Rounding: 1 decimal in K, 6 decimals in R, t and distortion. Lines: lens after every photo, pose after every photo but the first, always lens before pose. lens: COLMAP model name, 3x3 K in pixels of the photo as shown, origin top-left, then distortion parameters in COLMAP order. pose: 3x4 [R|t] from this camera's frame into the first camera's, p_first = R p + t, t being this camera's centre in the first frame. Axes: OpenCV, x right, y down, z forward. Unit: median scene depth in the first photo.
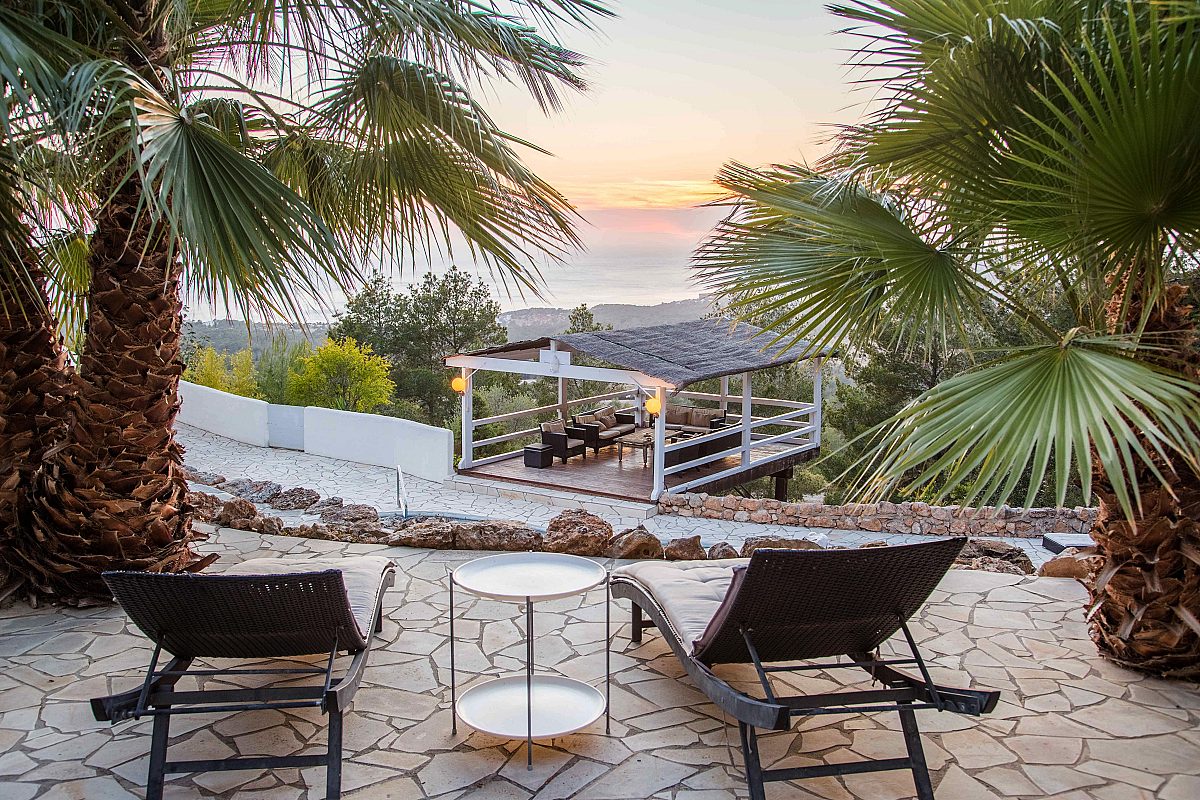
lens RADIAL K [[1016.0, 0, 599.0], [0, 1016.0, 364.3], [0, 0, 1]] dist [0.124359, 0.003179]
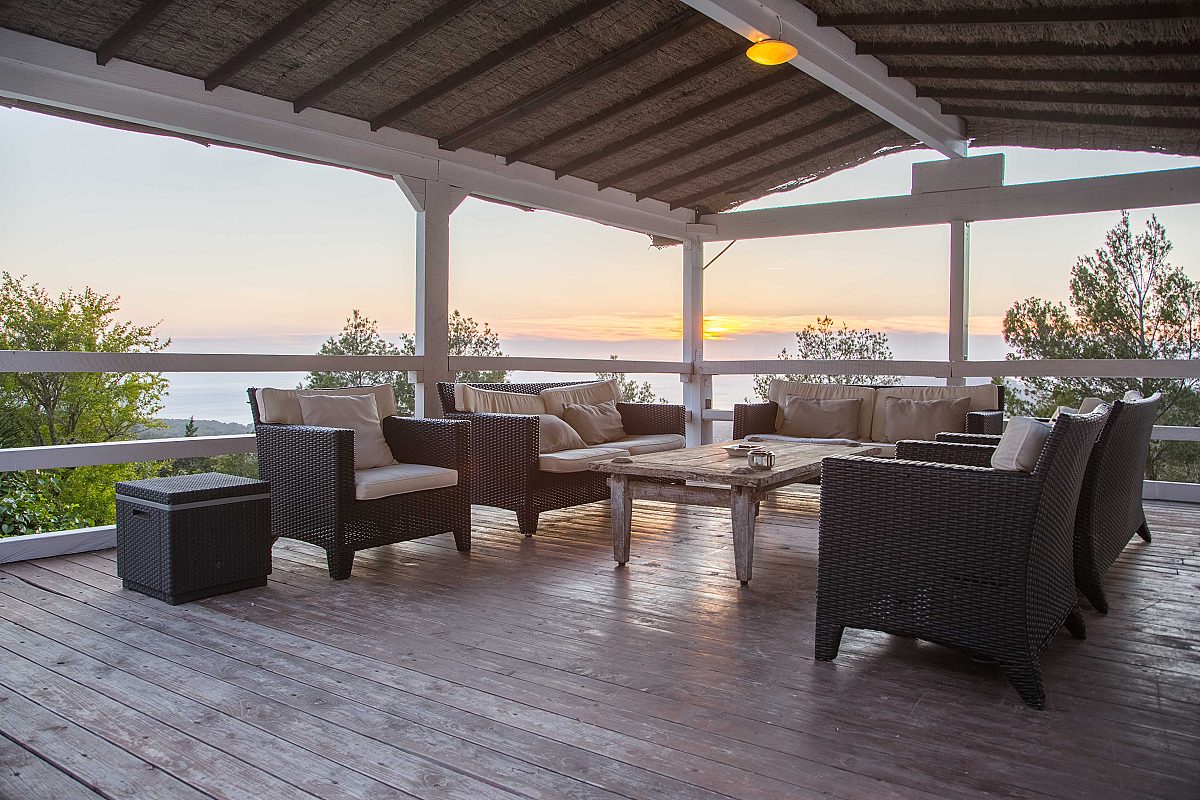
lens RADIAL K [[844.4, 0, 600.0], [0, 844.4, 400.0], [0, 0, 1]] dist [-0.070651, 0.007258]
pose [[0.998497, 0.002745, -0.054745, 0.026194], [-0.007316, 0.996483, -0.083481, 0.075793], [0.054323, 0.083756, 0.995004, 0.835662]]
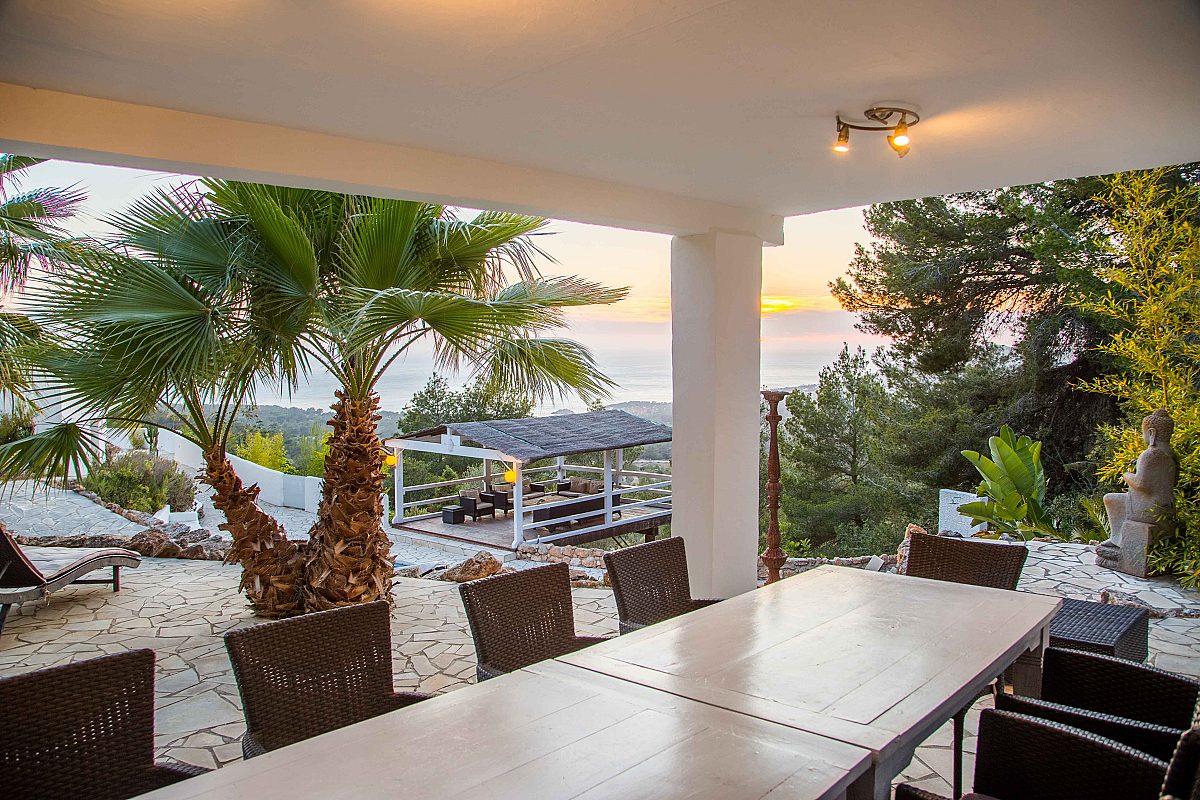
lens RADIAL K [[844.4, 0, 600.0], [0, 844.4, 400.0], [0, 0, 1]] dist [-0.070651, 0.007258]
pose [[0.993901, -0.006733, -0.110073, 0.247388], [0.000563, 0.998431, -0.055993, 0.002382], [0.110277, 0.055589, 0.992345, -0.067779]]
